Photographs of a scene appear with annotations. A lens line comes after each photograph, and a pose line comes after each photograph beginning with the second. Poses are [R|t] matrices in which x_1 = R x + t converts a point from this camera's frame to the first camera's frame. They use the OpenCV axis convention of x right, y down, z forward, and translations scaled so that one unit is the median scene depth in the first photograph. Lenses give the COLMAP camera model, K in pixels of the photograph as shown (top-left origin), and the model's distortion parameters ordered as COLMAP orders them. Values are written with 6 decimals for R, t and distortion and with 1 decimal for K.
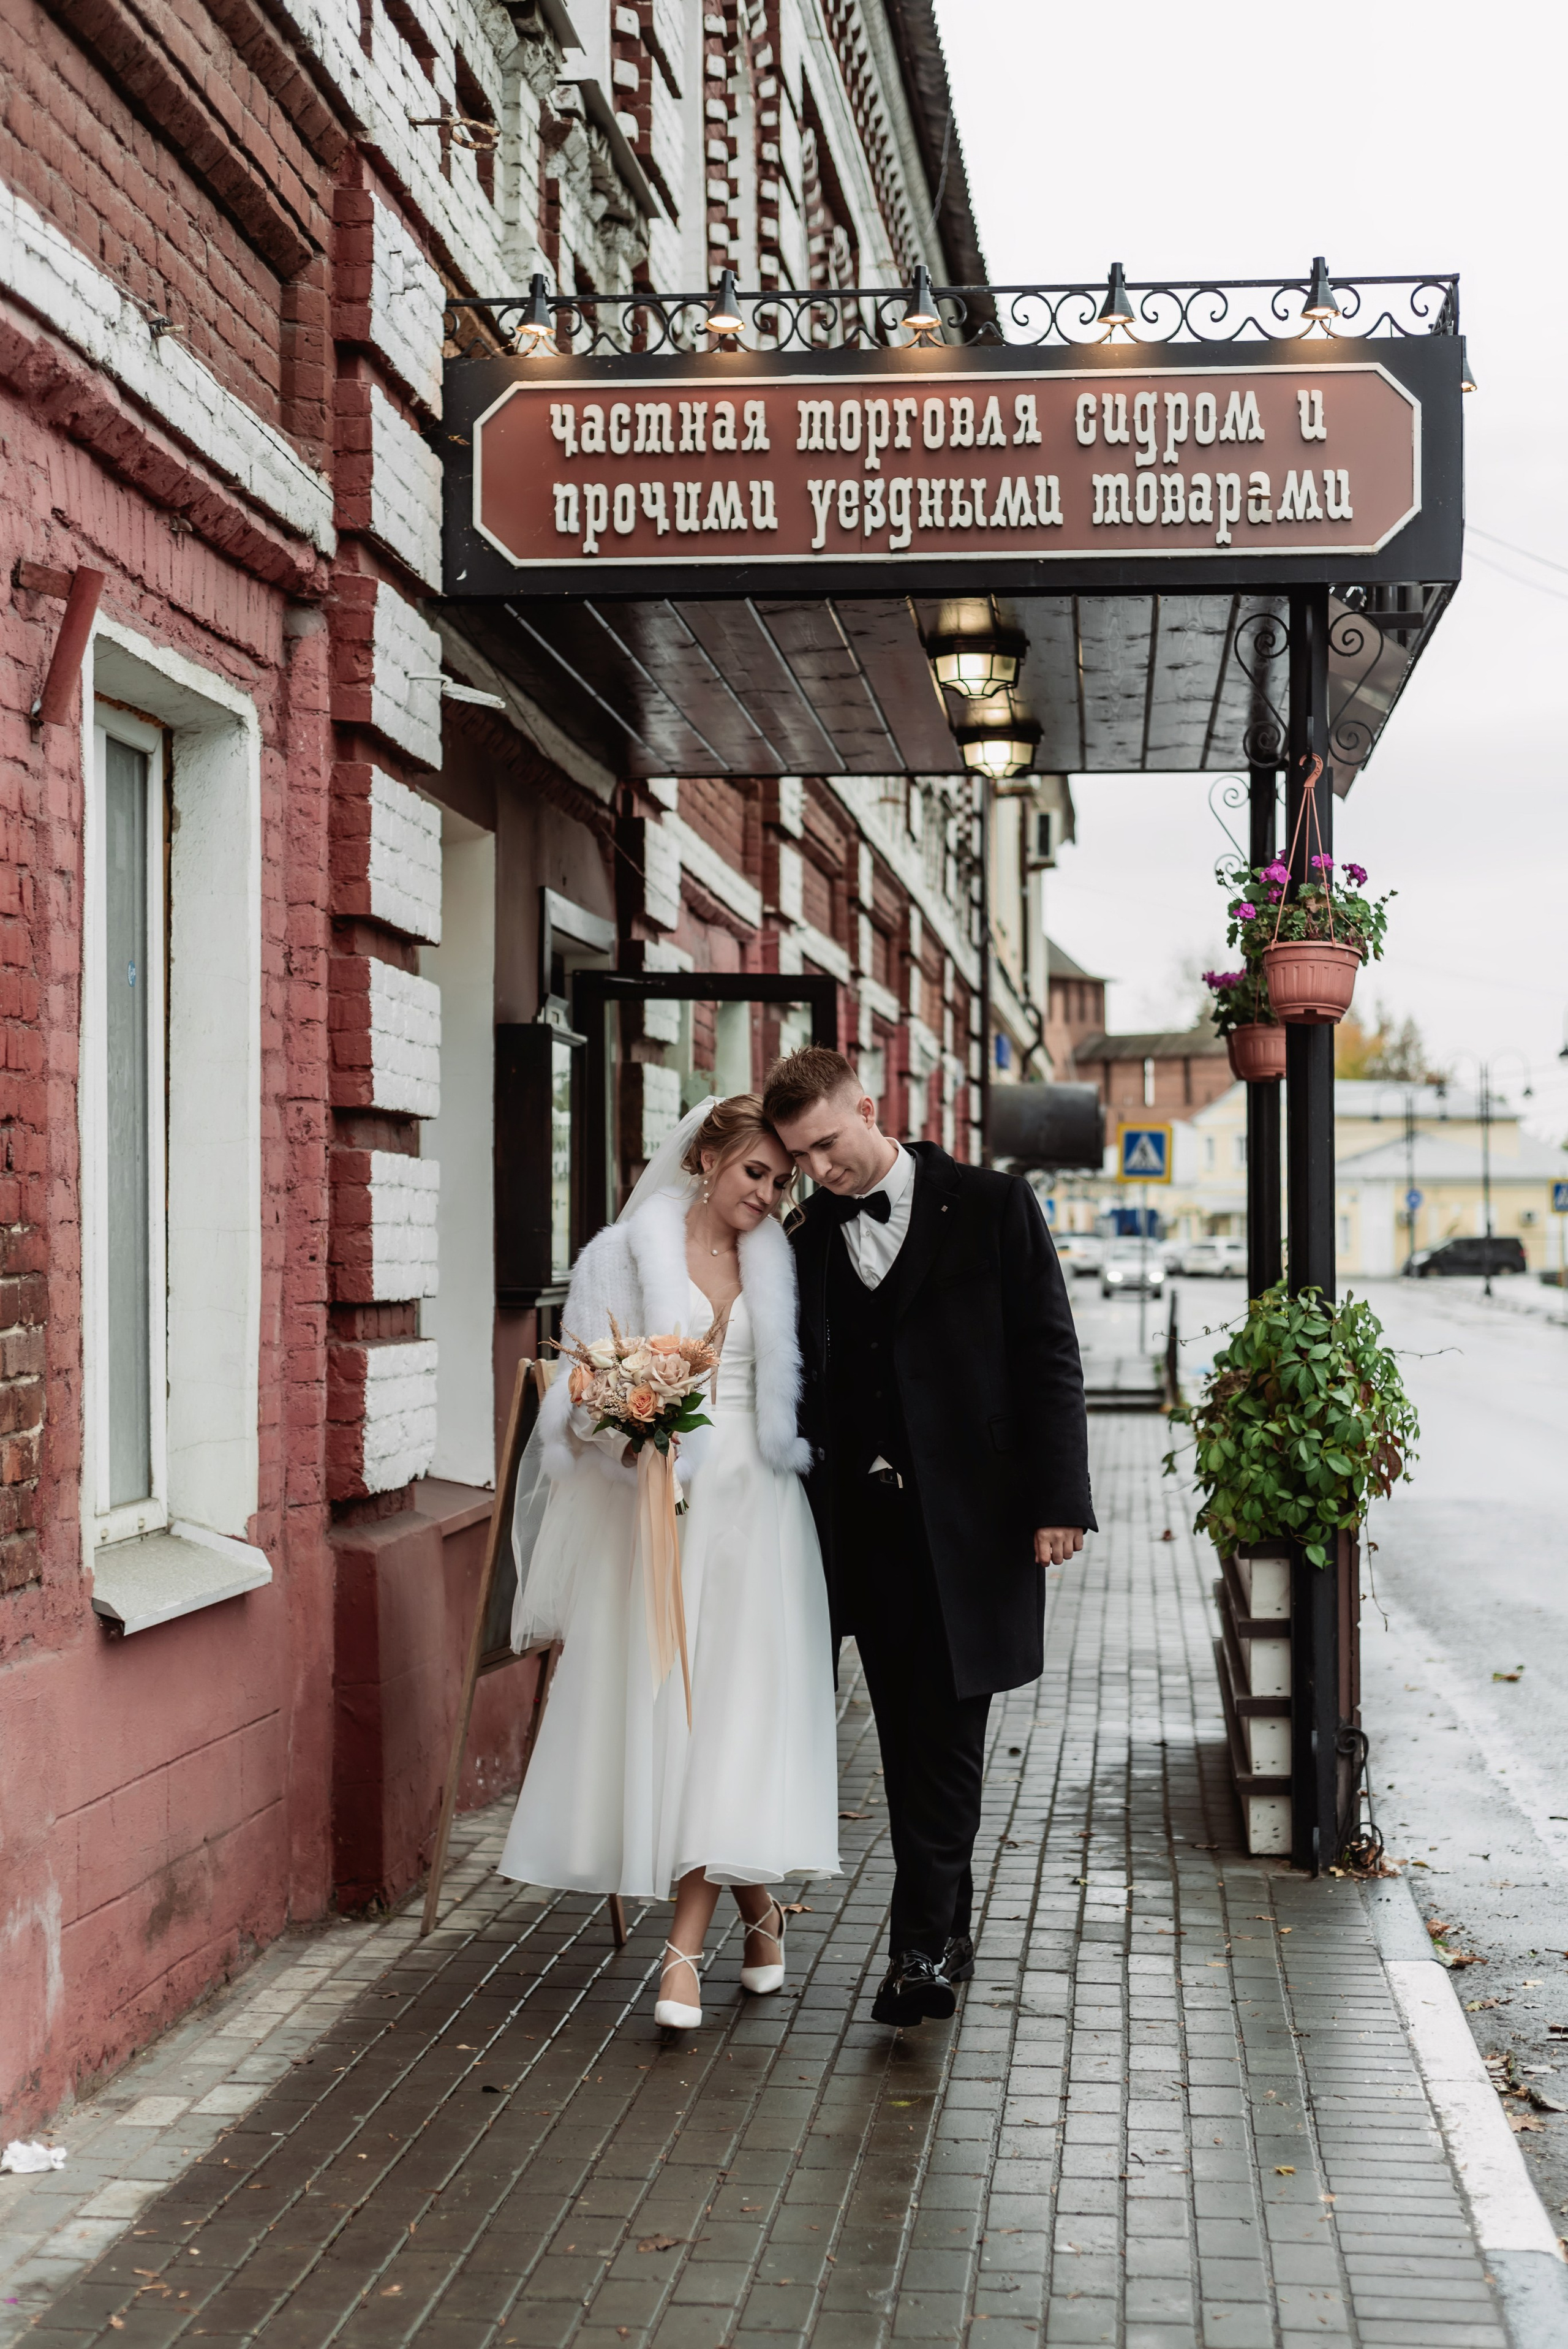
lens RADIAL K [[3455.6, 0, 785.1], [0, 3455.6, 1211.4], [0, 0, 1]] dist [0.012093, -0.003202]
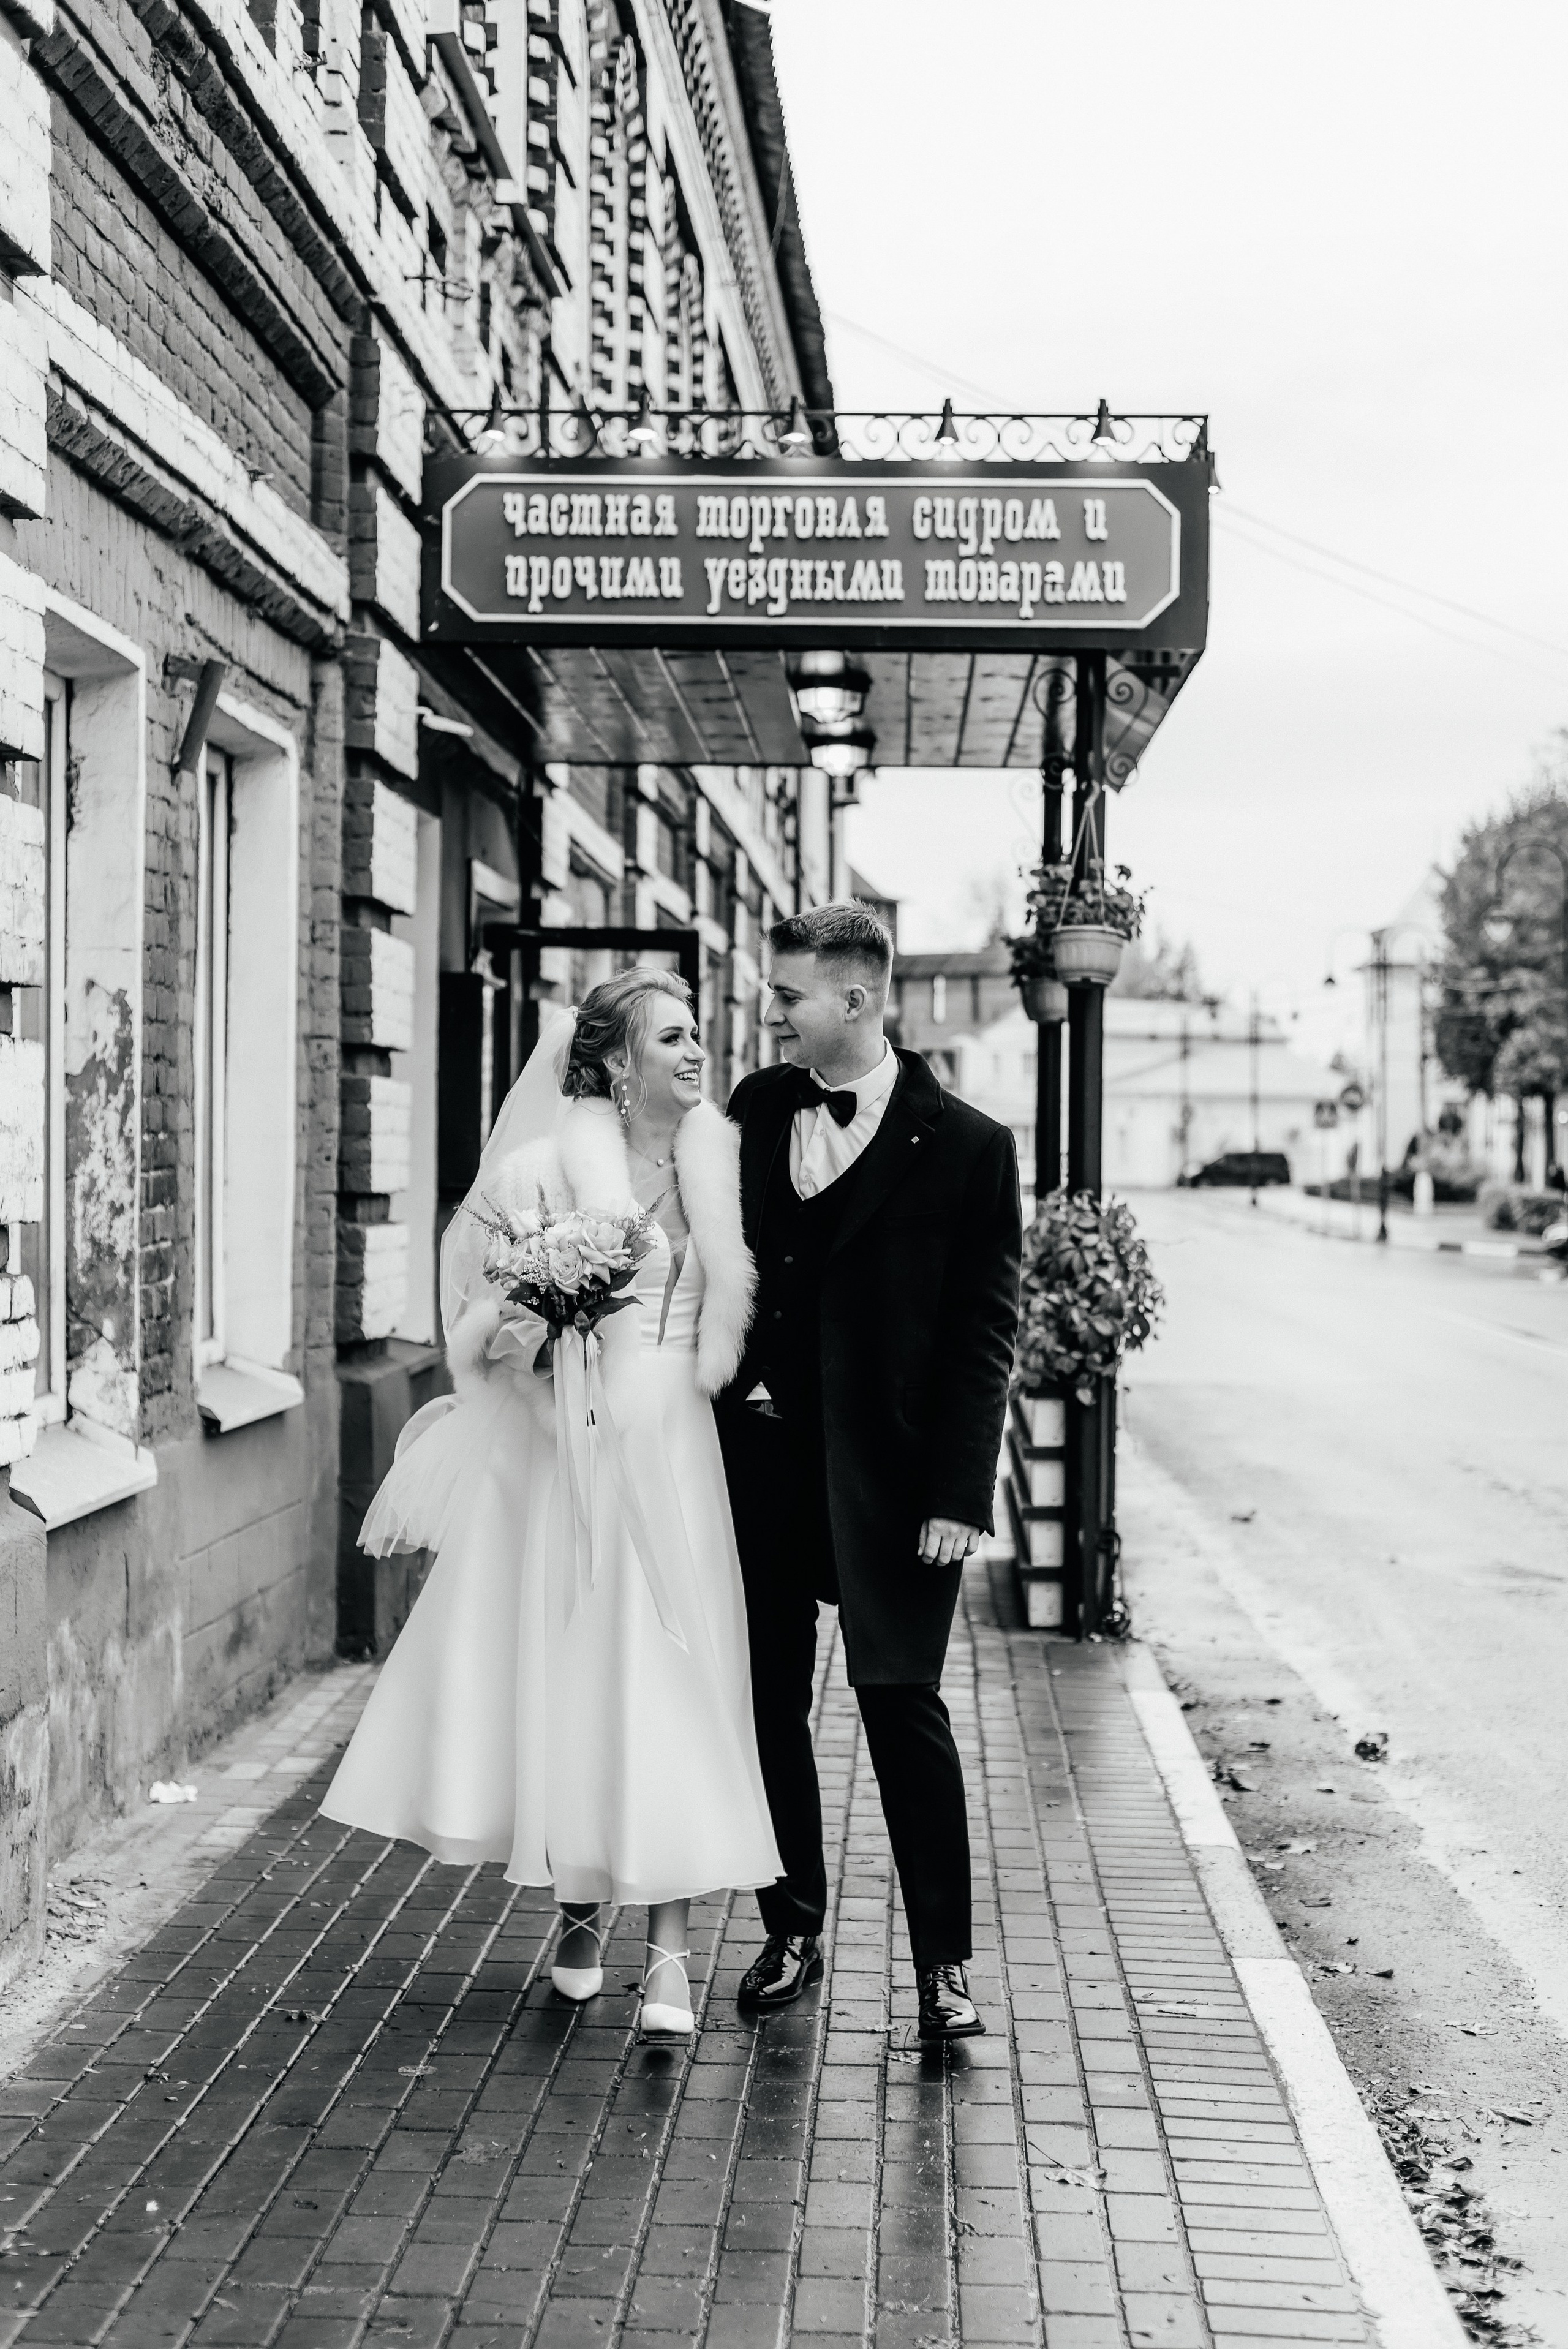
lens RADIAL K [[3282.2, 0, 743.4], [0, 3282.2, 1224.2], [0, 0, 1]] dist [0.016521, -0.007687]
pose [[0.998866, 0.011704, 0.046159, -0.033203], [-0.013174, 0.999412, 0.031671, -0.002941], [-0.045761, -0.032243, 0.998432, -0.231605]]
